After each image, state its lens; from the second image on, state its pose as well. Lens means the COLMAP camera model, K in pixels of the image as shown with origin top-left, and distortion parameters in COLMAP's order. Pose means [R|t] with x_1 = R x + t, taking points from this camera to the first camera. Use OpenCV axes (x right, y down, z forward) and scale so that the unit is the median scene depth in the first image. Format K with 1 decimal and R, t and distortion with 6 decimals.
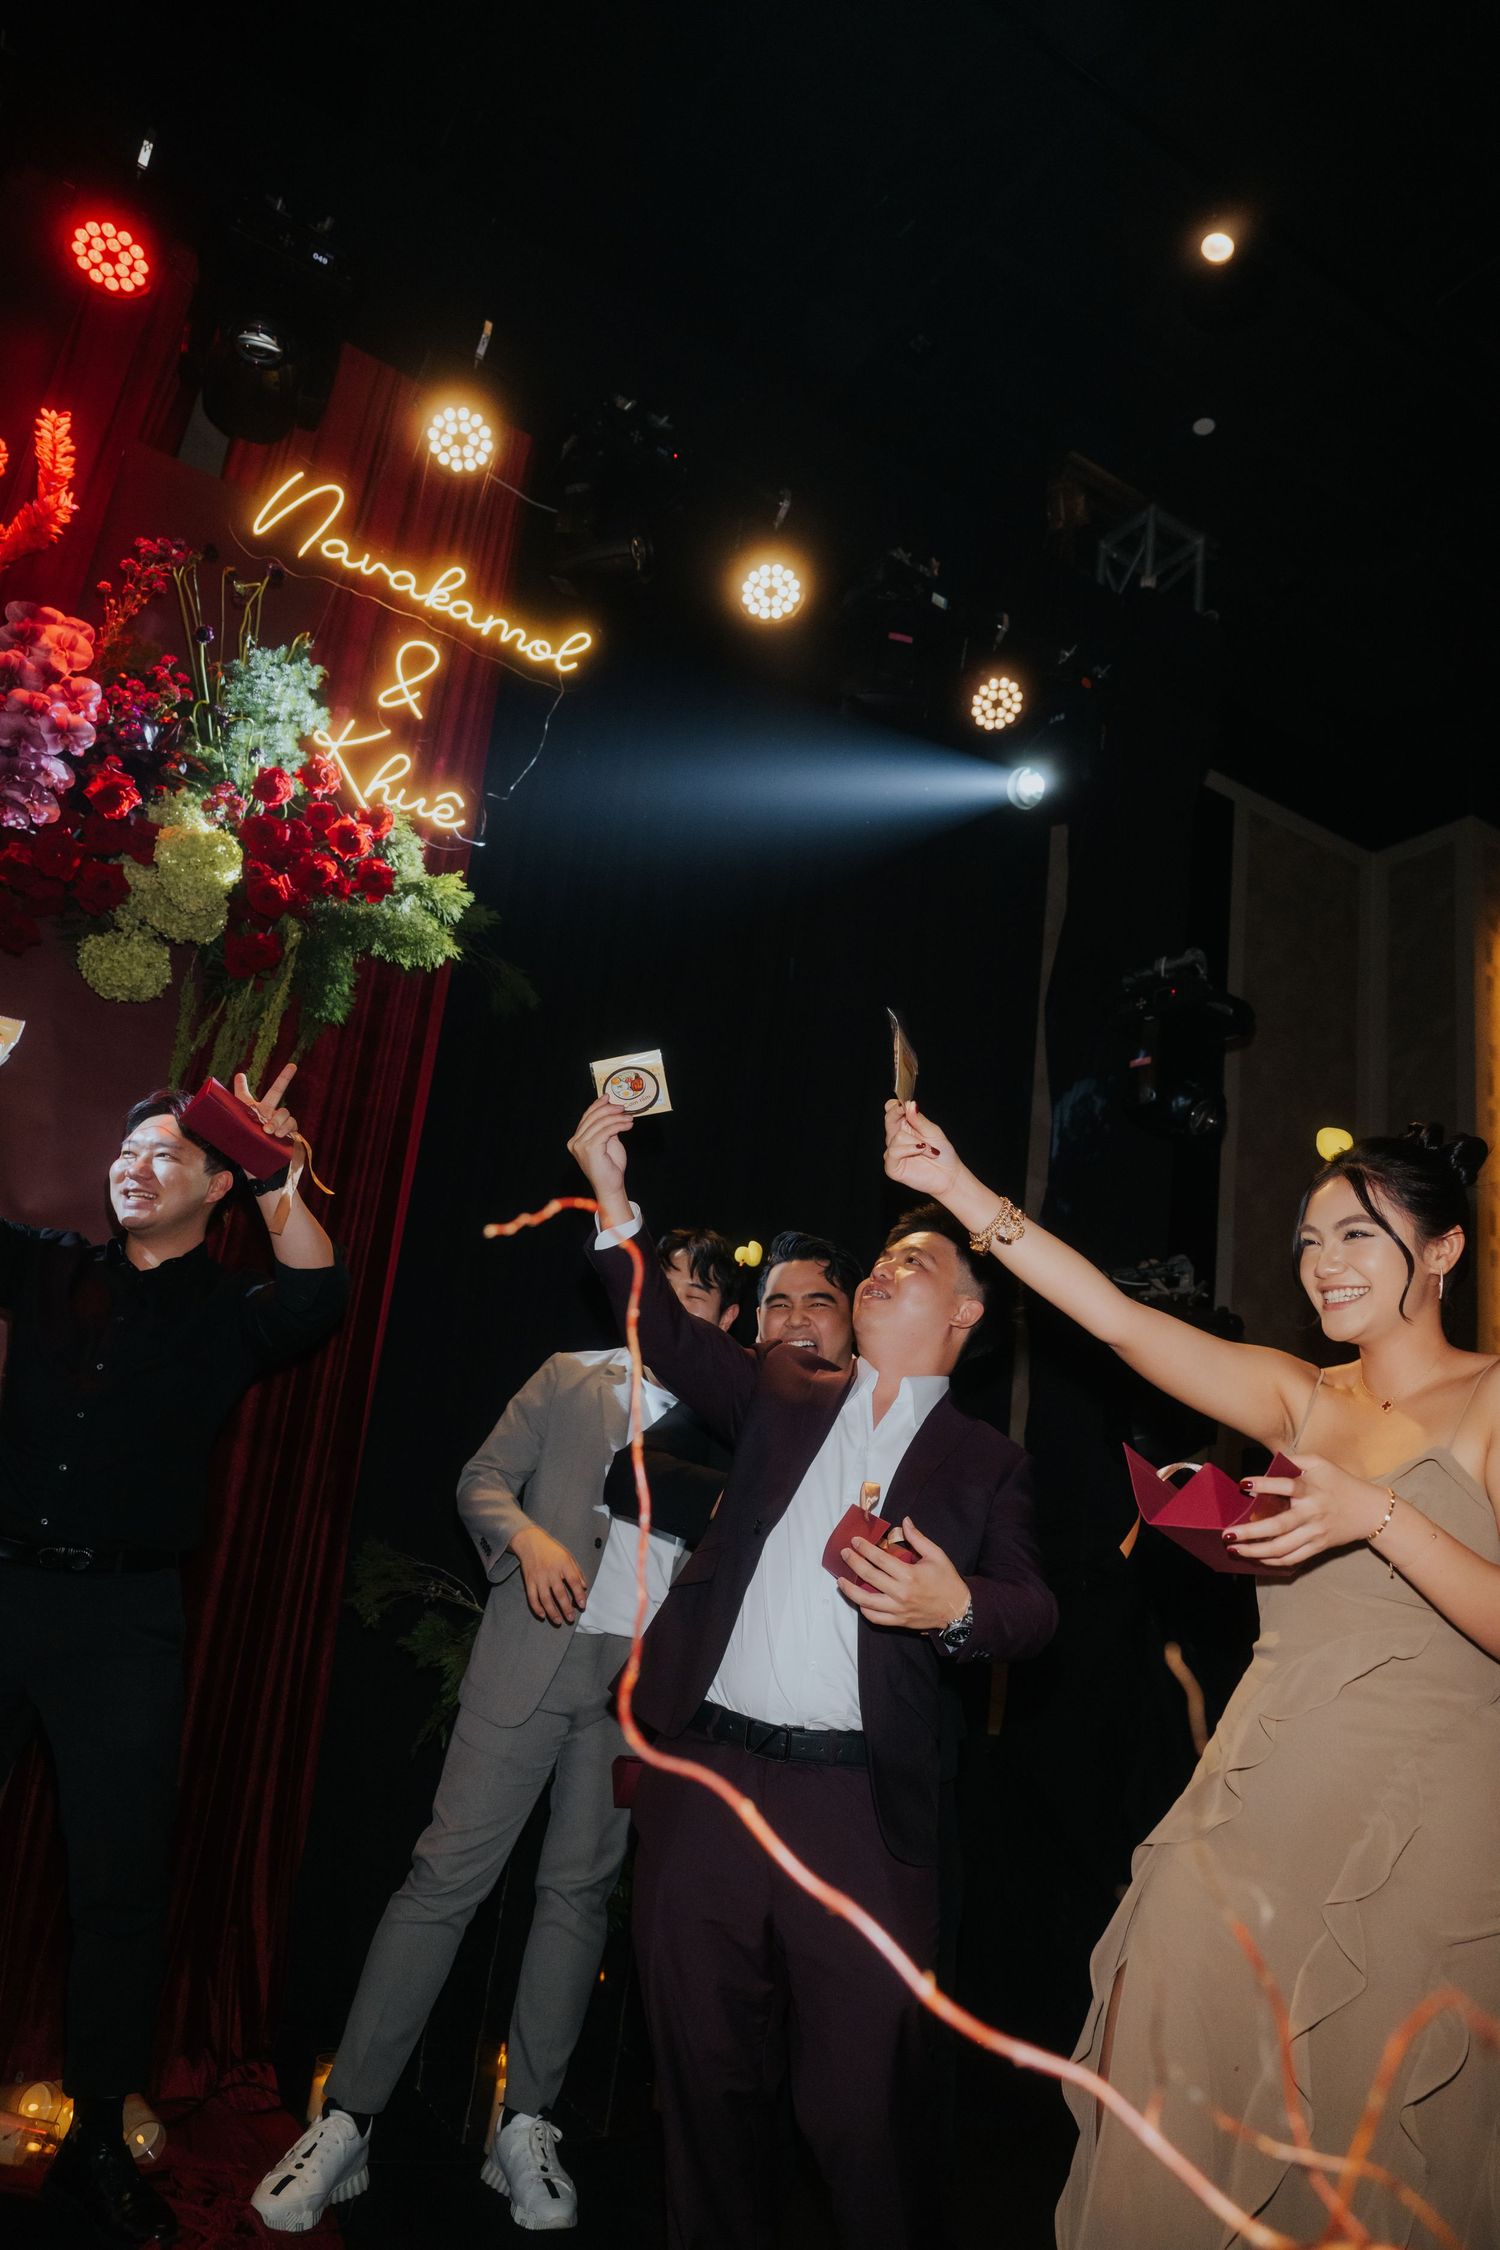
lens RADIAL K [[1515.5, 0, 743.5], [0, 1515.5, 1132.6], [0, 0, 1]] dist [-0.009963, 0.012571]
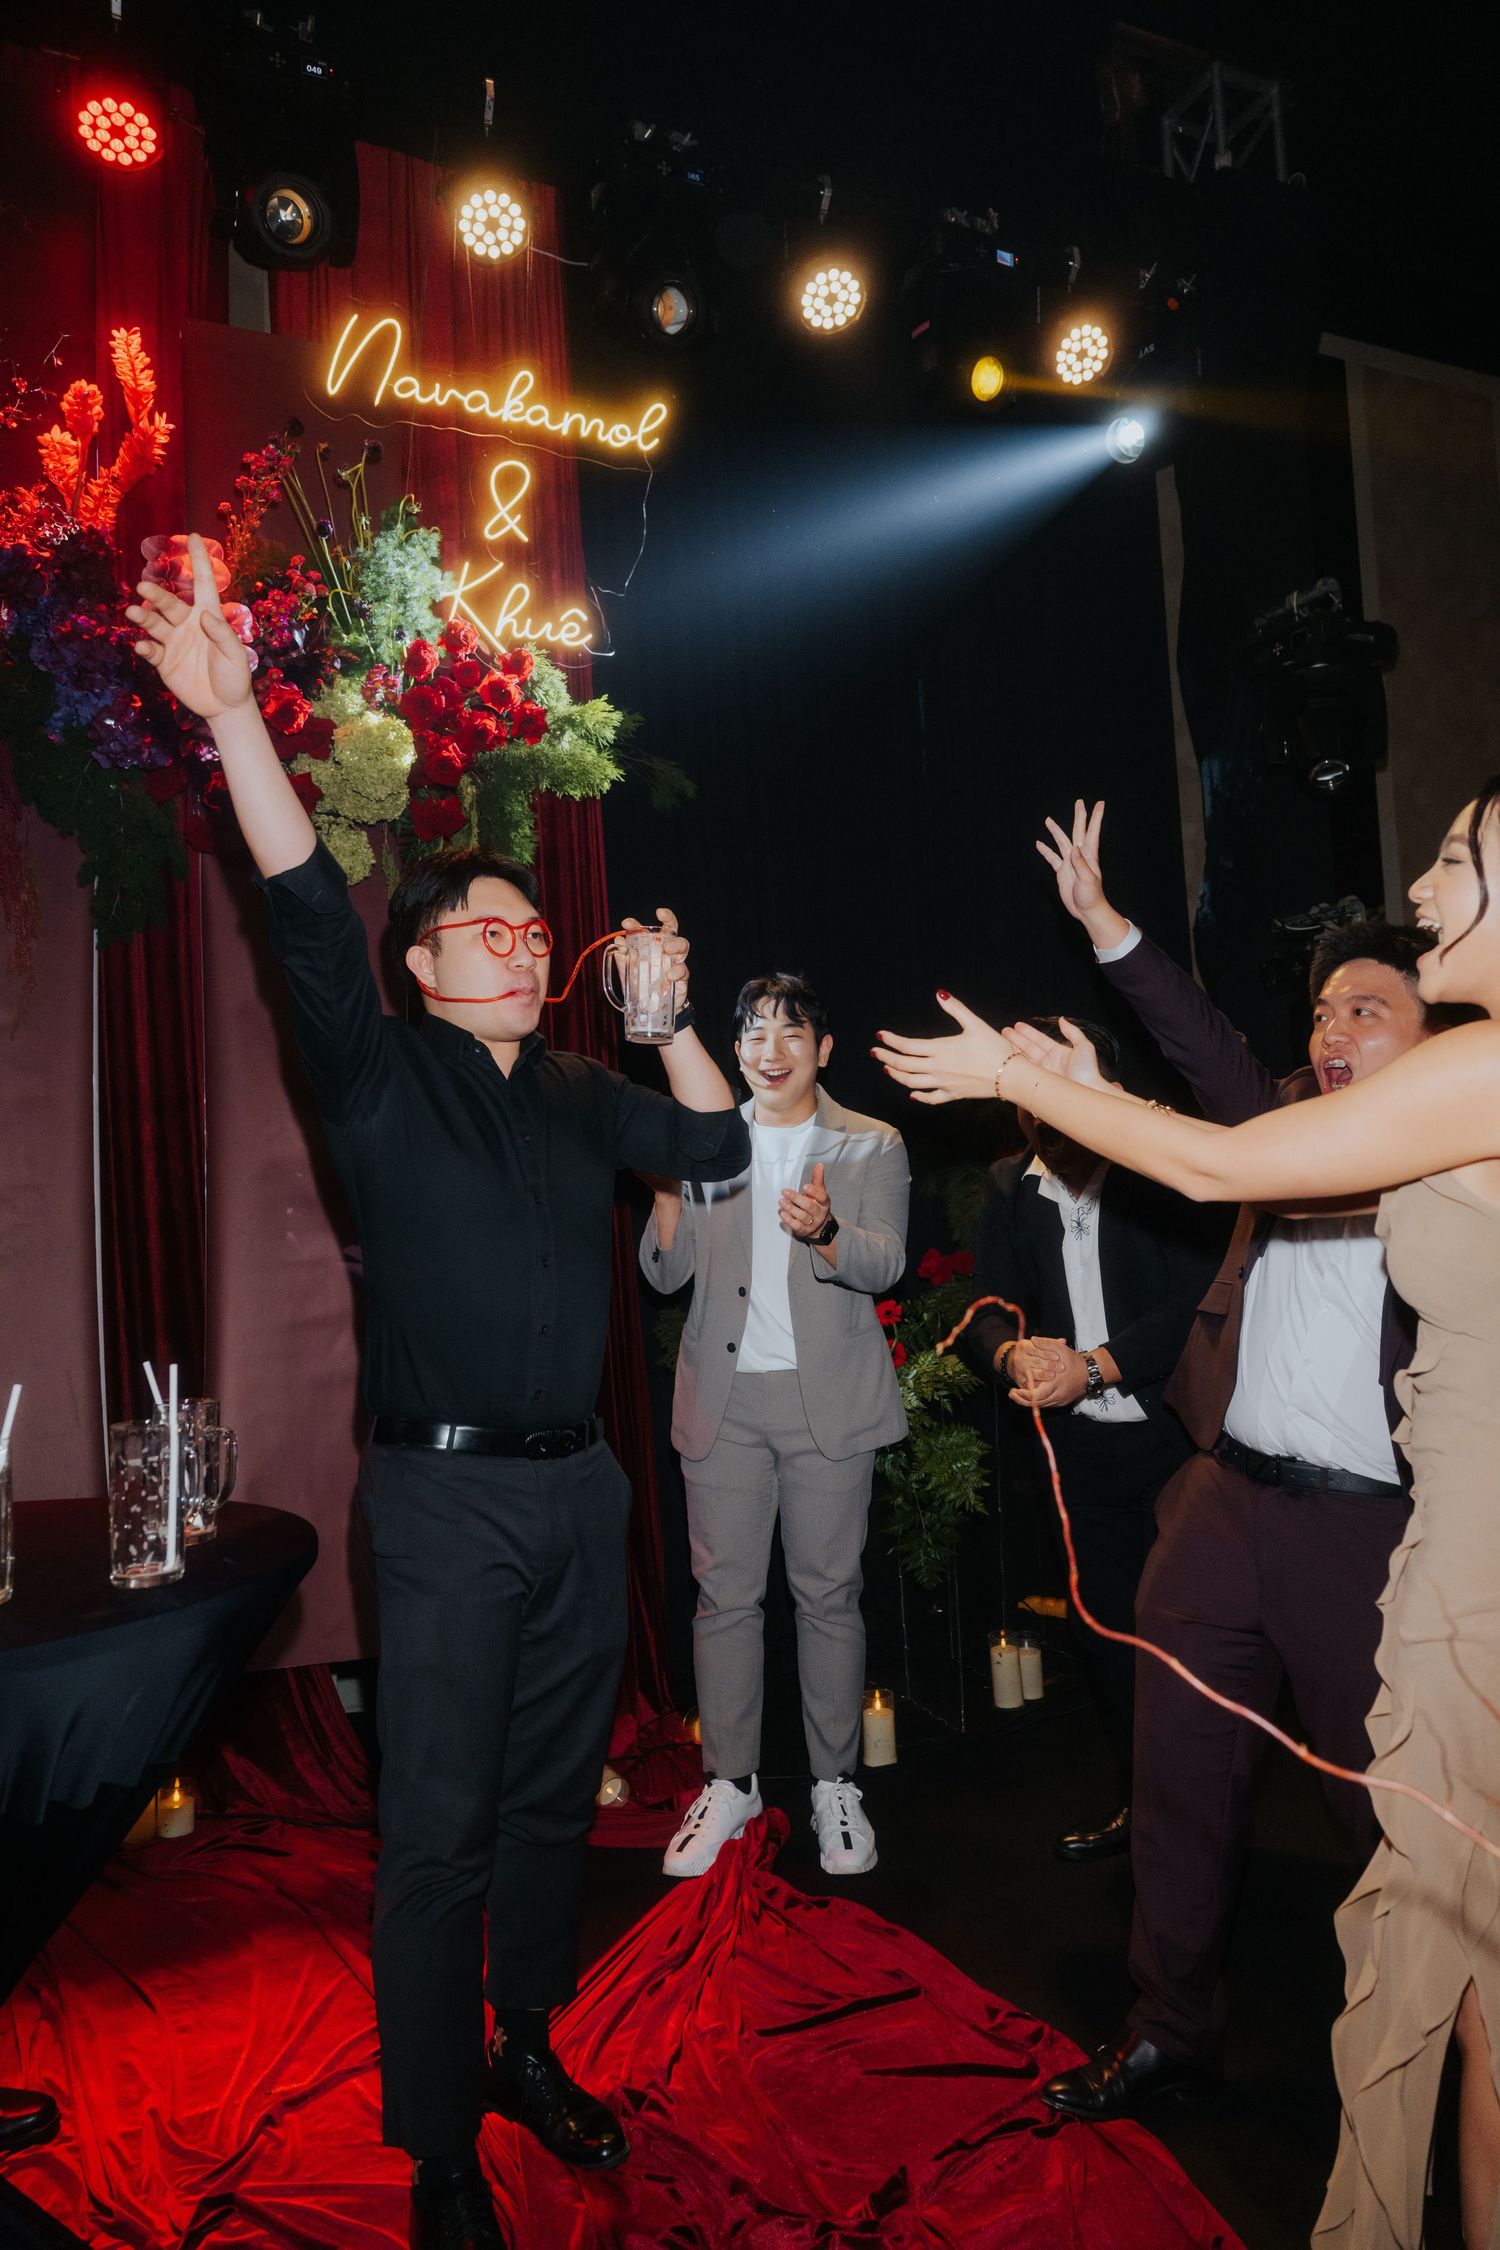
lens RADIAL K [[1515.5, 0, 743.5], [0, 1515.5, 1132.6], [0, 0, 1]] dist [-0.009963, 0.012571]
pose [[0.975691, -0.183279, -0.120153, -0.021616], [0.205497, 0.955639, 0.211012, -0.079388], [0.076149, -0.230573, 0.970071, -0.073647]]
